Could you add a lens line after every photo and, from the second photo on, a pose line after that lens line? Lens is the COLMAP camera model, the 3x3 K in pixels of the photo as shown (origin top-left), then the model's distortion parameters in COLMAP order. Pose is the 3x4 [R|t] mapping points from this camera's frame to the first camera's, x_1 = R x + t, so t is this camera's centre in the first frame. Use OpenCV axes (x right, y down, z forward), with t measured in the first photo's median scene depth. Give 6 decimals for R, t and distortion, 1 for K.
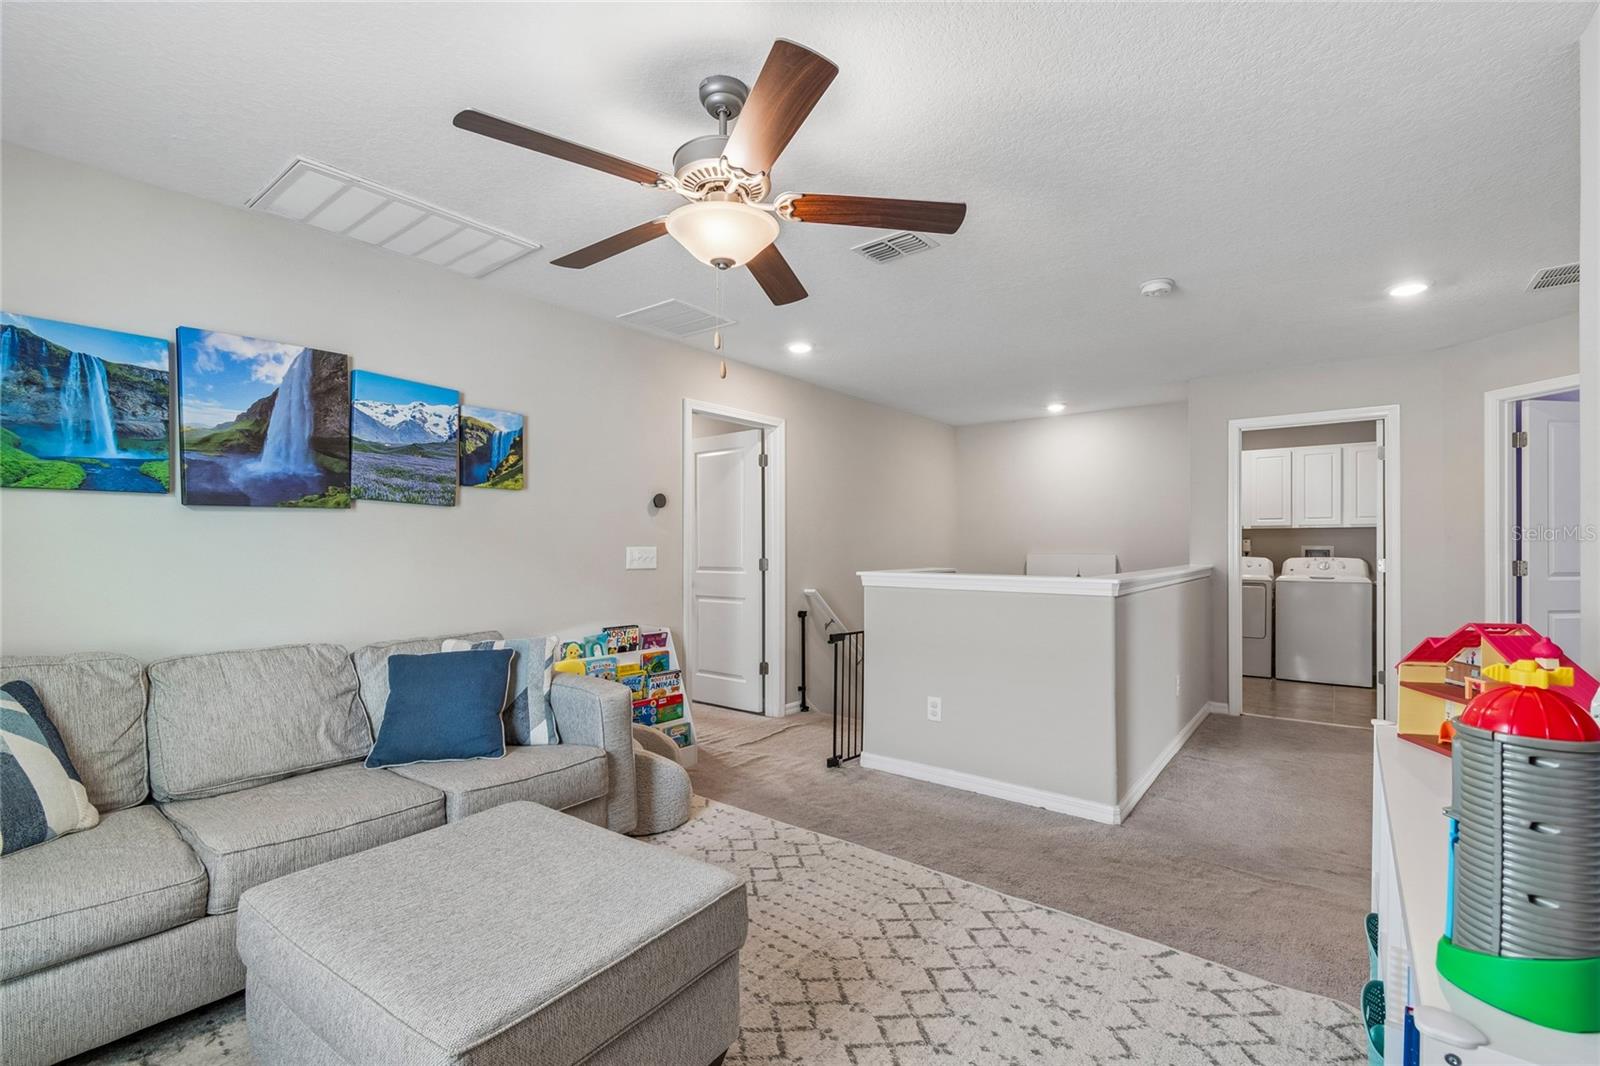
lens RADIAL K [[711.3, 0, 804.7], [0, 711.3, 545.4], [0, 0, 1]] dist [0.004061, -0.002117]
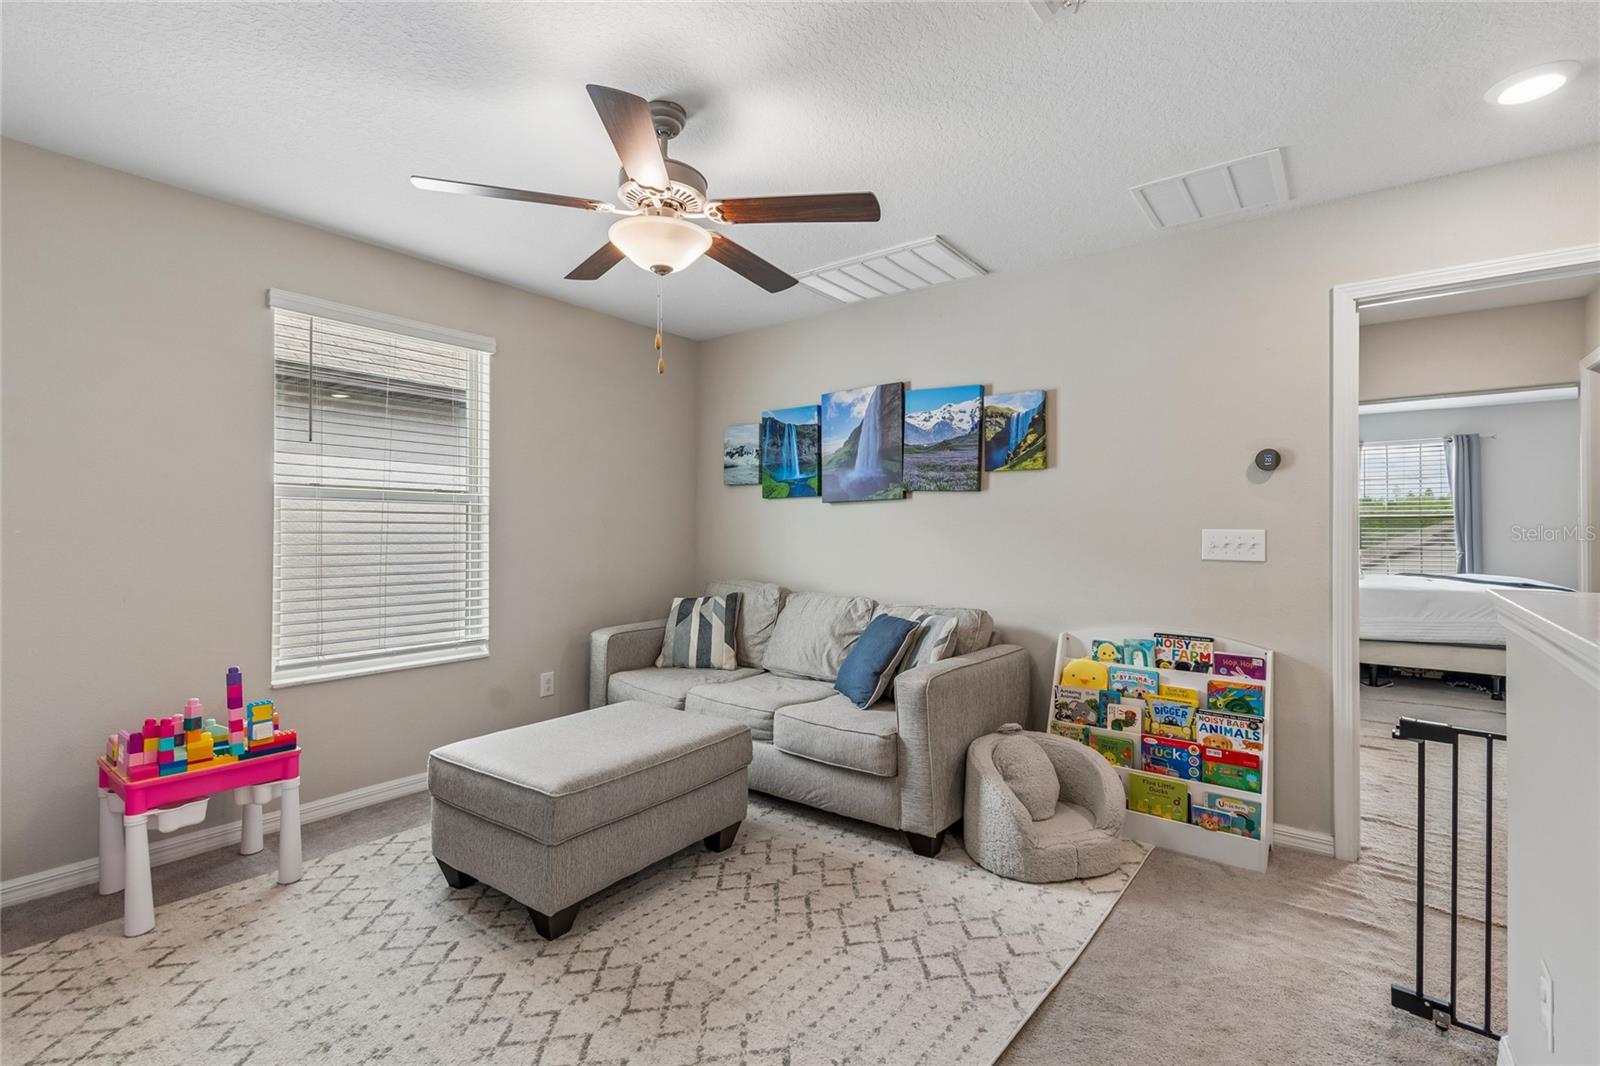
lens RADIAL K [[711.3, 0, 810.5], [0, 711.3, 526.3], [0, 0, 1]] dist [0.004061, -0.002117]
pose [[0.007976, -0.003102, -0.999963, 0.625063], [-0.001670, 0.999994, -0.003115, 0.002676], [0.999967, 0.001695, 0.007971, 0.774246]]
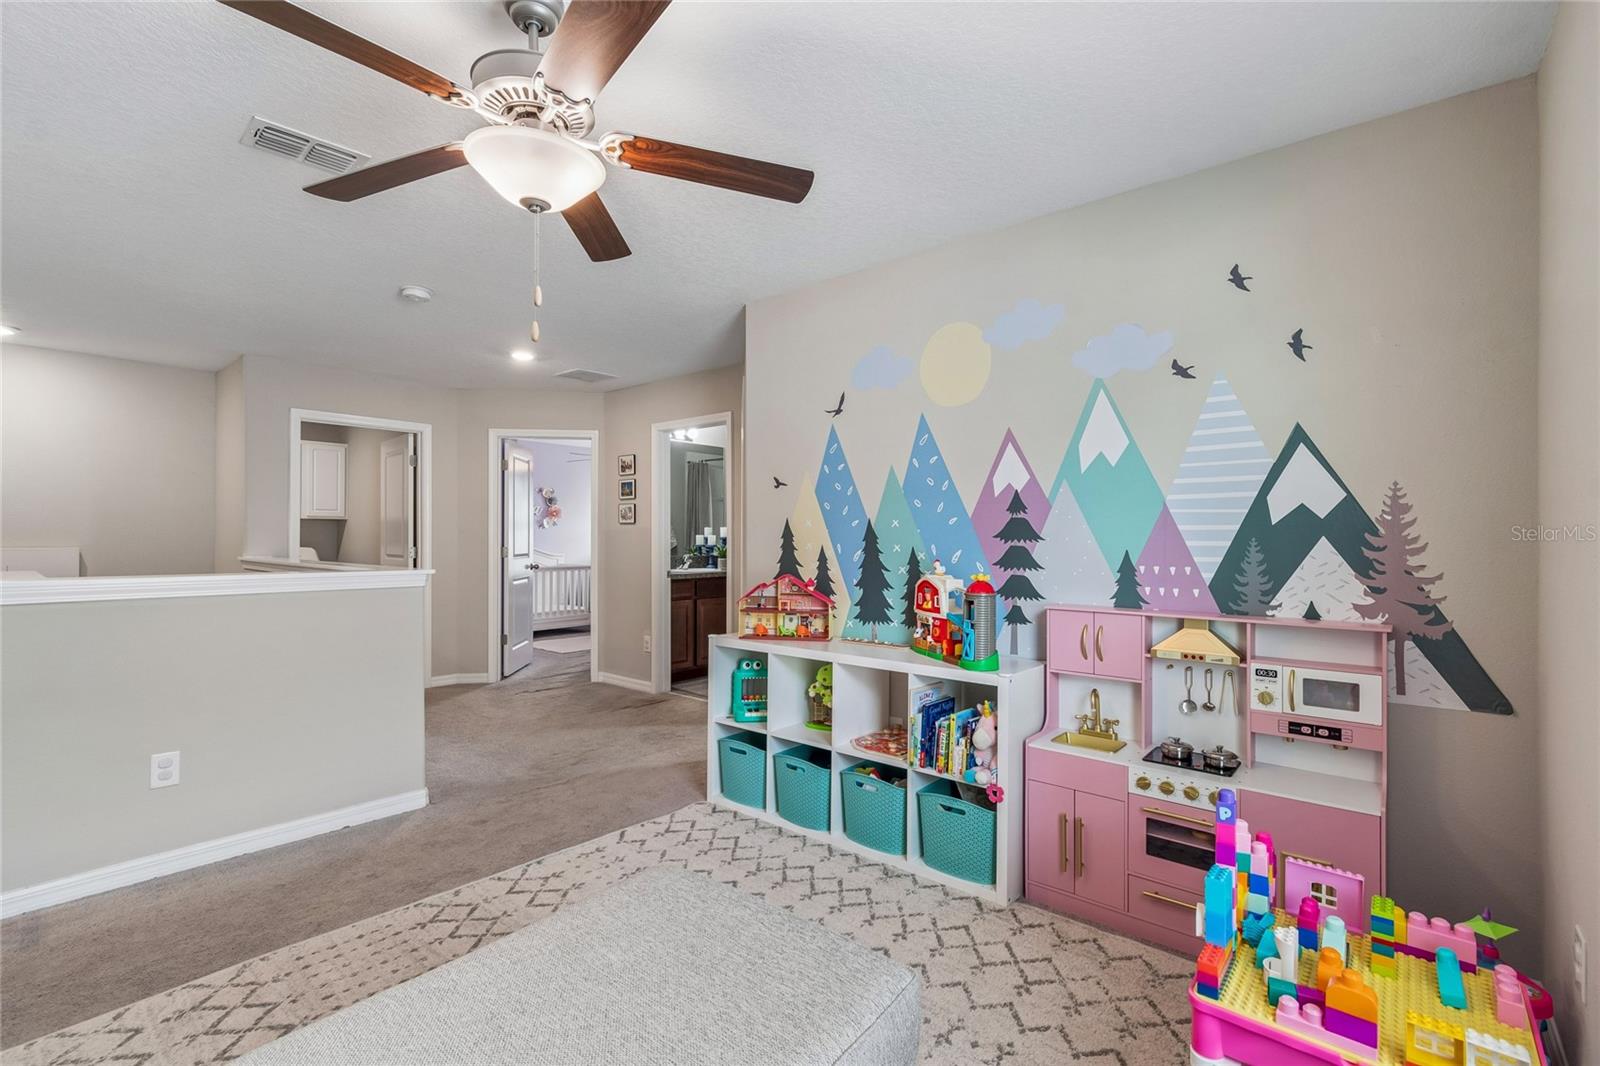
lens RADIAL K [[711.3, 0, 810.8], [0, 711.3, 534.1], [0, 0, 1]] dist [0.004061, -0.002117]
pose [[0.042100, 0.003561, 0.999107, -0.596054], [-0.004796, 0.999983, -0.003362, -0.003702], [-0.999102, -0.004650, 0.042116, 0.404554]]
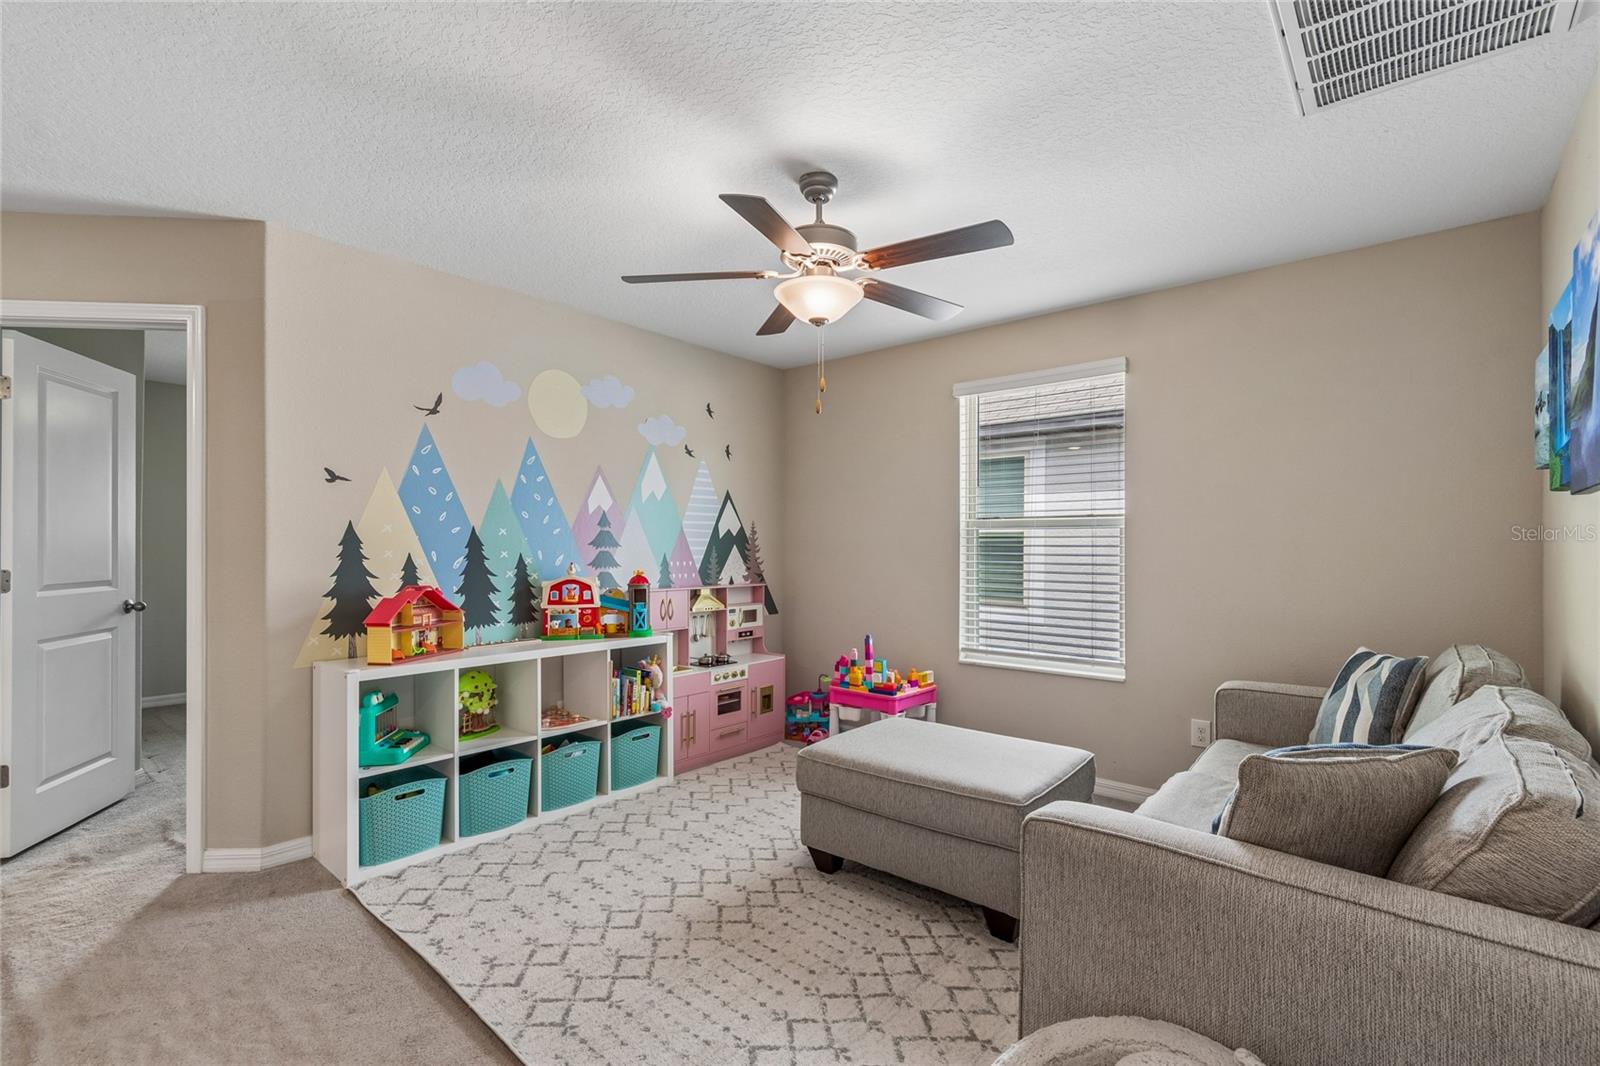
lens RADIAL K [[711.3, 0, 814.2], [0, 711.3, 541.5], [0, 0, 1]] dist [0.004061, -0.002117]
pose [[-0.999111, -0.004277, 0.041949, -0.100683], [-0.004711, 0.999936, -0.010263, 0.001590], [-0.041902, -0.010452, -0.999067, 1.421265]]
